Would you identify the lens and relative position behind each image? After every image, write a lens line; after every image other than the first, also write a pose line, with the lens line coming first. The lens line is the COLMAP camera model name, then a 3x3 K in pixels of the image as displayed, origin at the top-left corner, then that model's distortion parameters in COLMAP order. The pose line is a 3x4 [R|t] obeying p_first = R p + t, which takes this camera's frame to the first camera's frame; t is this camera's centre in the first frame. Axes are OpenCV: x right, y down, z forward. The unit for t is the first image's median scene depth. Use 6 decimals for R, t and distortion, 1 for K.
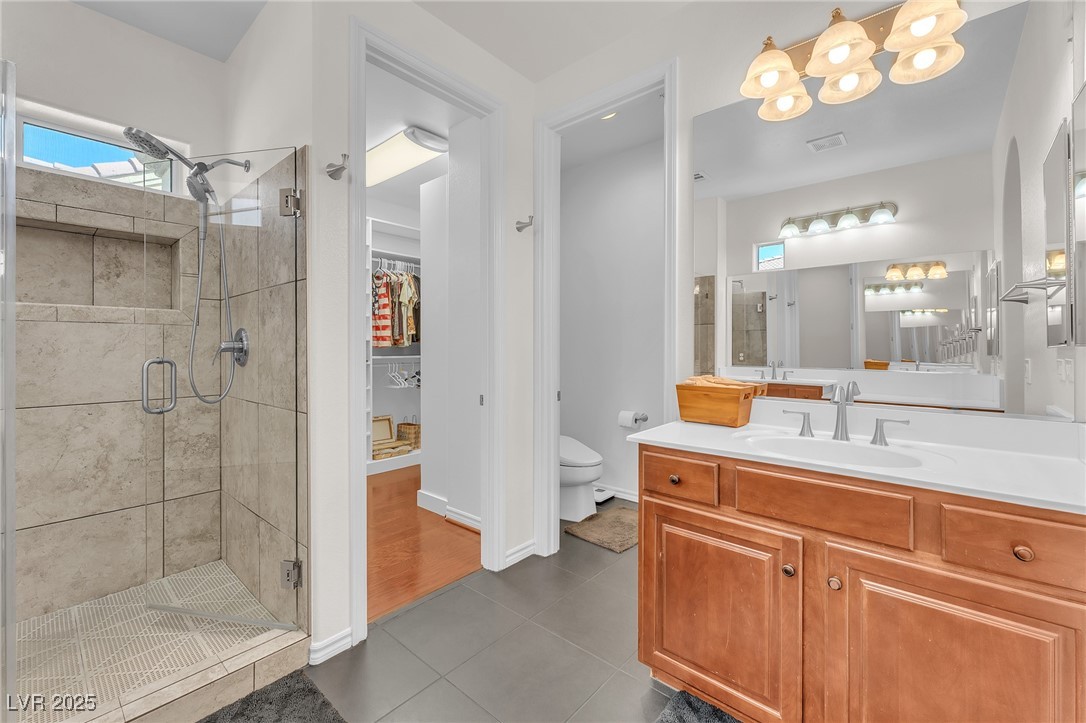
lens RADIAL K [[449.0, 0, 542.7], [0, 449.0, 347.5], [0, 0, 1]] dist [0.000104, -0.000152]
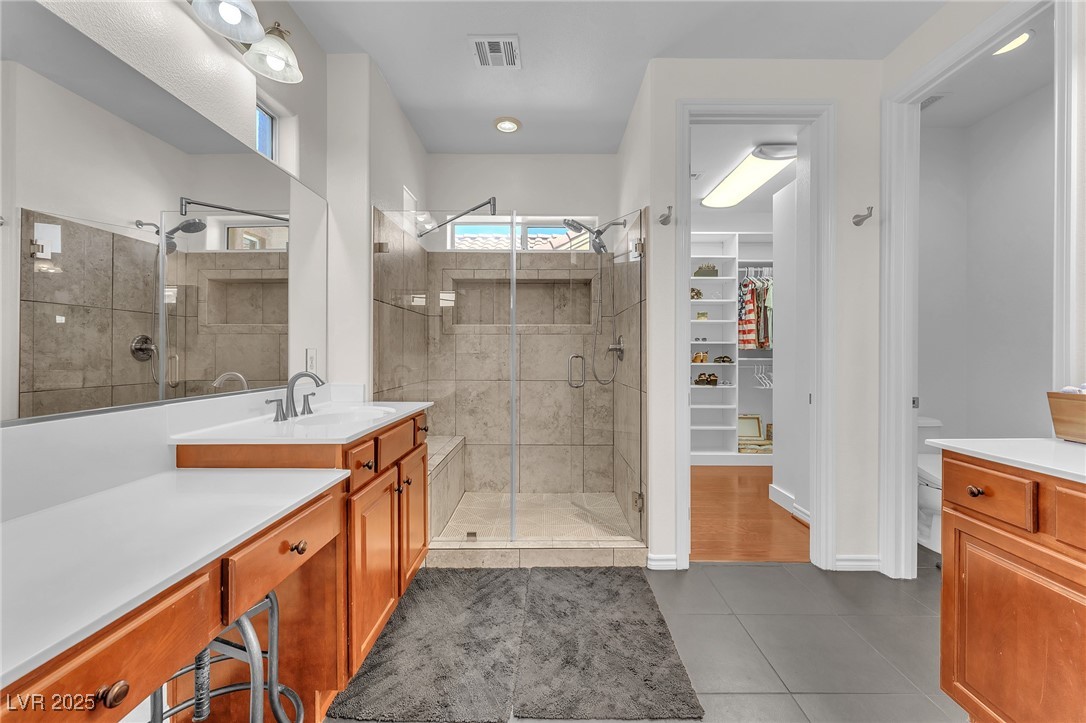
lens RADIAL K [[451.2, 0, 543.9], [0, 451.2, 353.7], [0, 0, 1]] dist [0.000060, -0.000010]
pose [[0.650144, 0.002854, -0.759805, 0.275785], [-0.002338, 0.999996, 0.001756, 0.015319], [0.759807, 0.000635, 0.650148, -0.145652]]
